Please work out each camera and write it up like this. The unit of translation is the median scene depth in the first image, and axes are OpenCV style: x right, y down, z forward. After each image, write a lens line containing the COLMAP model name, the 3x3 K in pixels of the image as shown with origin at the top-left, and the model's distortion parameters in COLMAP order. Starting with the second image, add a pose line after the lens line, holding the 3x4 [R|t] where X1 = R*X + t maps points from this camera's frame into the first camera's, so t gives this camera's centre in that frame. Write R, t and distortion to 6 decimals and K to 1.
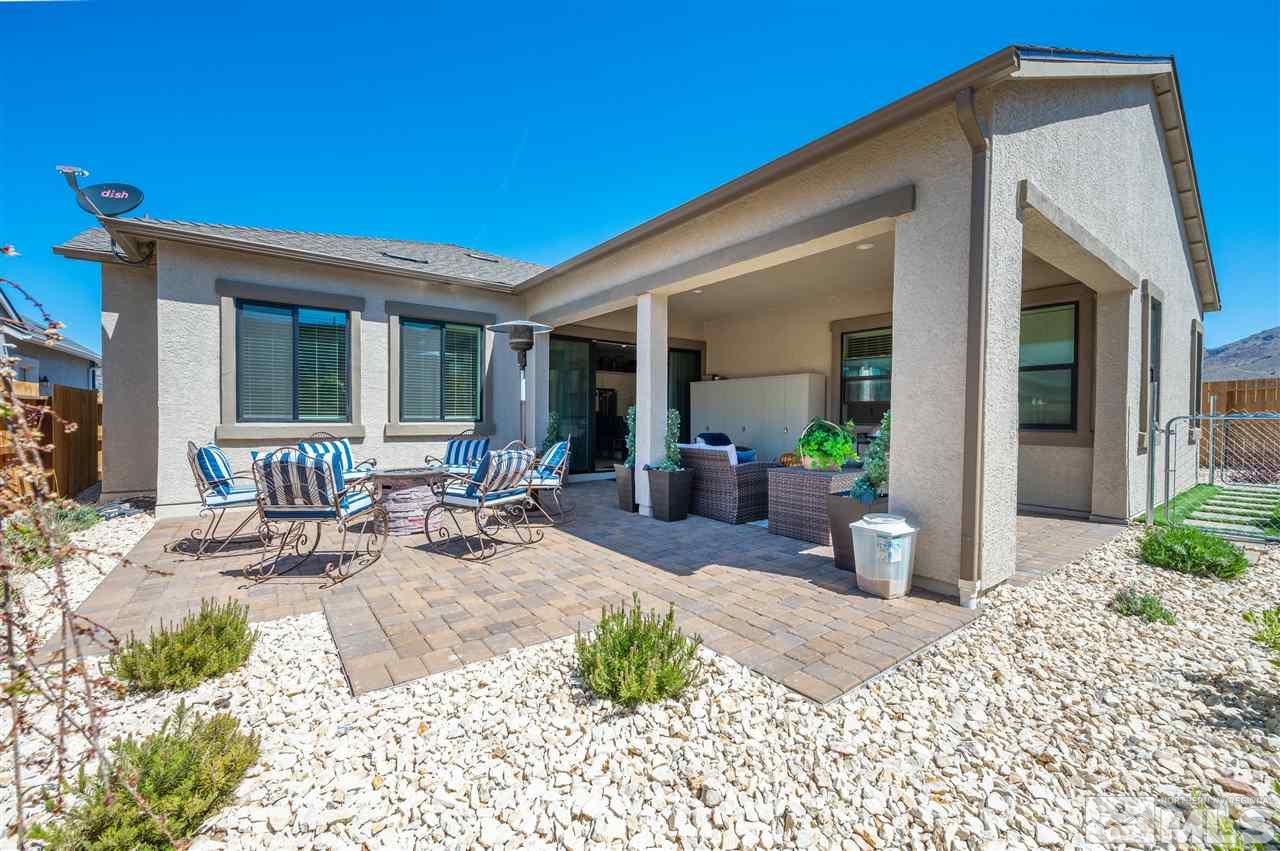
lens RADIAL K [[515.9, 0, 637.7], [0, 515.9, 425.9], [0, 0, 1]] dist [0.004494, -0.000922]
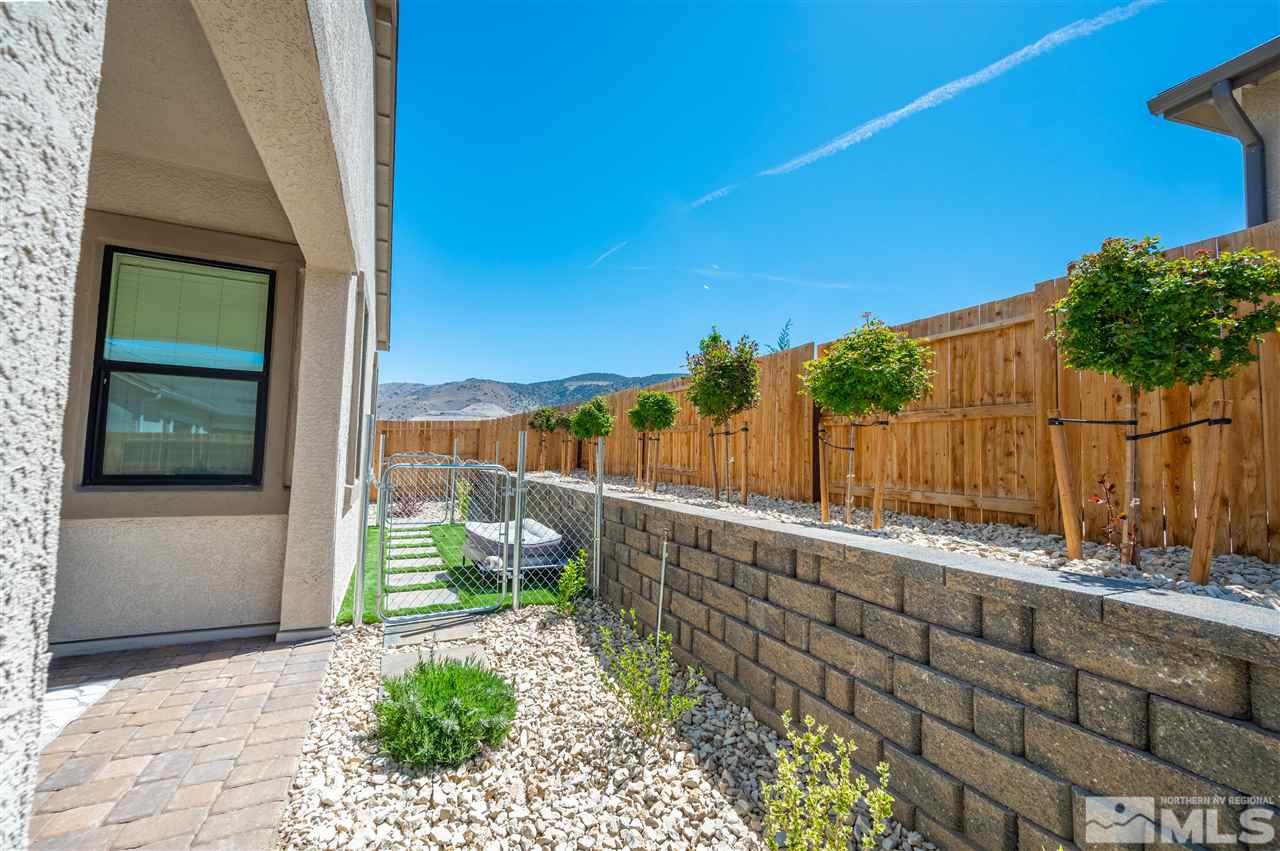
lens RADIAL K [[515.9, 0, 634.7], [0, 515.9, 425.8], [0, 0, 1]] dist [0.004494, -0.000922]
pose [[0.209438, 0.060149, 0.975970, 0.358984], [-0.007025, 0.998173, -0.060009, -0.027124], [-0.977797, 0.005712, 0.209478, 0.461851]]
